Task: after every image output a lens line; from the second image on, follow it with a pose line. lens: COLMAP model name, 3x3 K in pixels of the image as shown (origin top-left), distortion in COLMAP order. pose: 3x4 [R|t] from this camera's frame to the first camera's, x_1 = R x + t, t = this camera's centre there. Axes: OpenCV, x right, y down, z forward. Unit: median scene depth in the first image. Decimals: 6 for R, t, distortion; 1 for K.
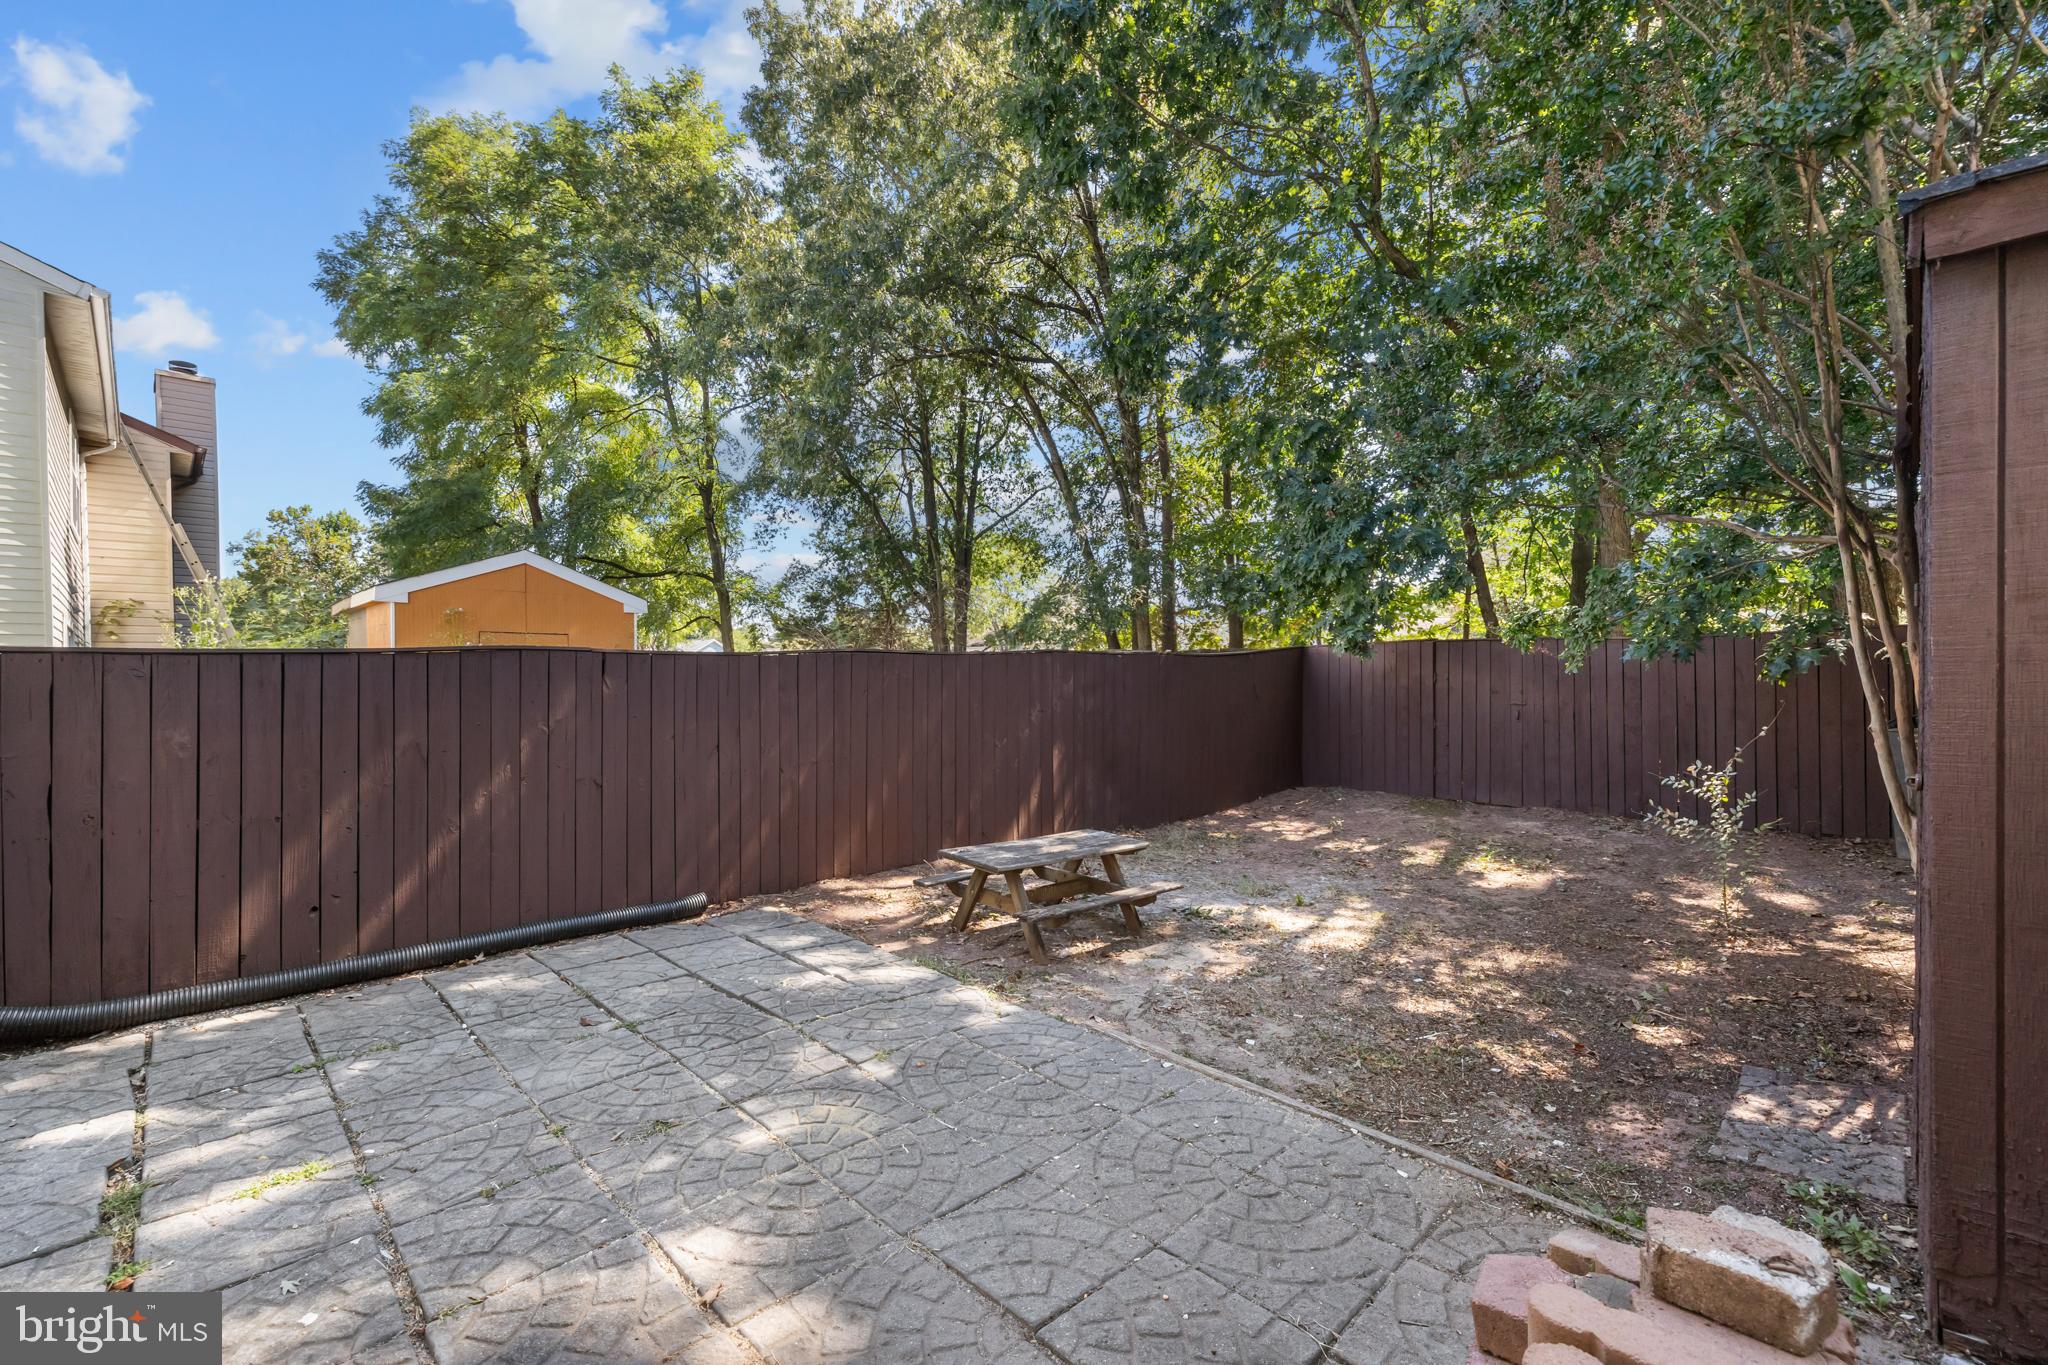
lens RADIAL K [[864.6, 0, 1028.6], [0, 864.6, 684.9], [0, 0, 1]] dist [0.001894, -0.001351]
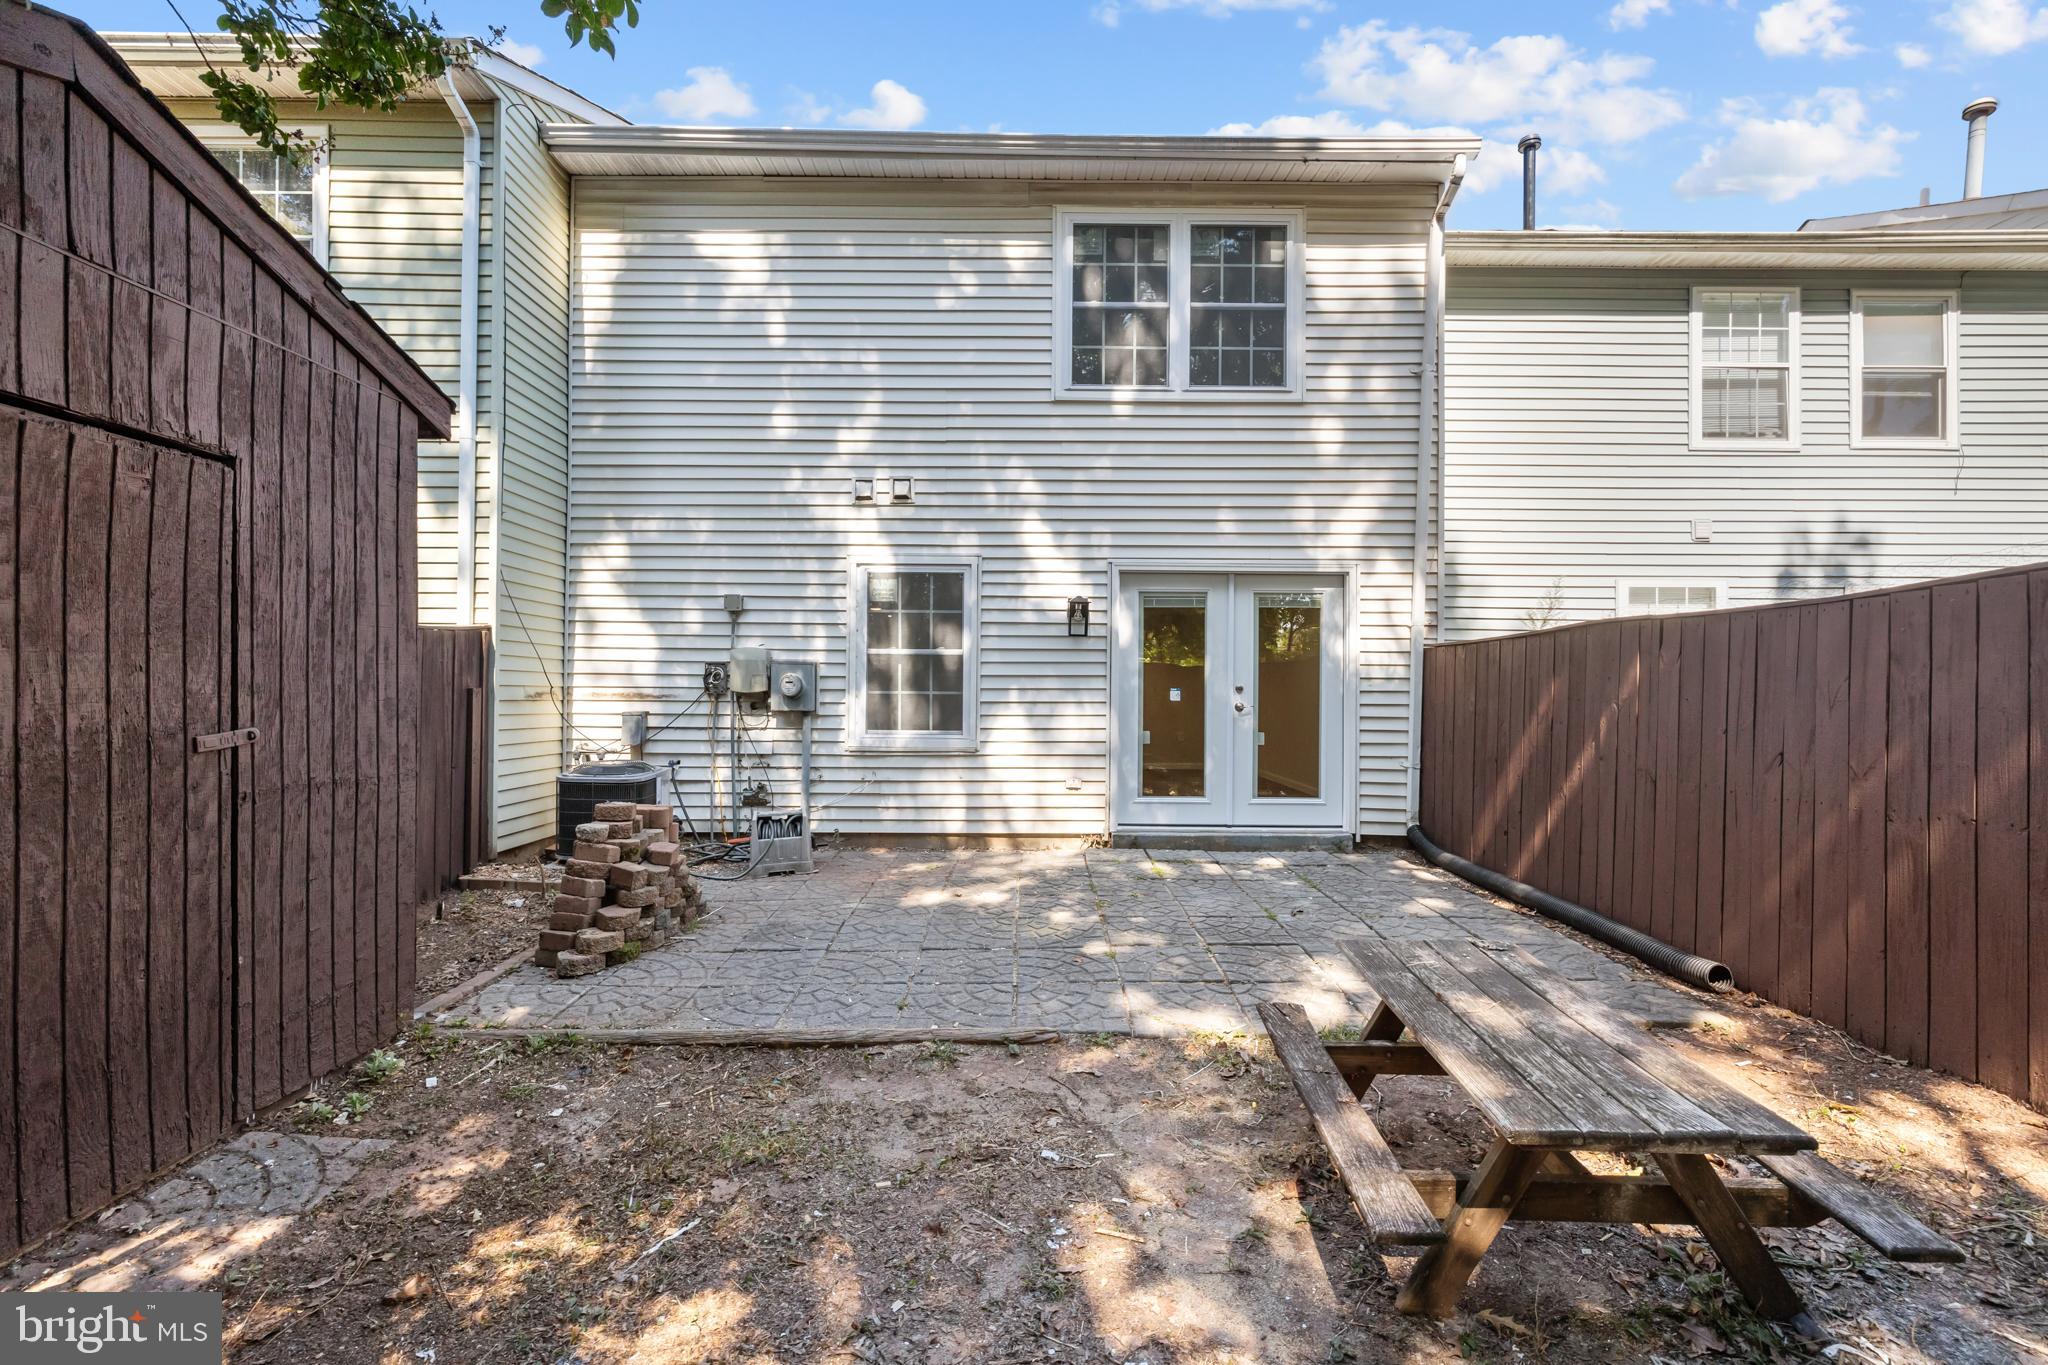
lens RADIAL K [[864.6, 0, 1007.5], [0, 864.6, 689.3], [0, 0, 1]] dist [0.001894, -0.001351]
pose [[-0.722252, 0.005316, -0.691609, 0.691512], [-0.001113, 0.999960, 0.008848, 0.029260], [0.691629, 0.007160, -0.722218, 1.542807]]
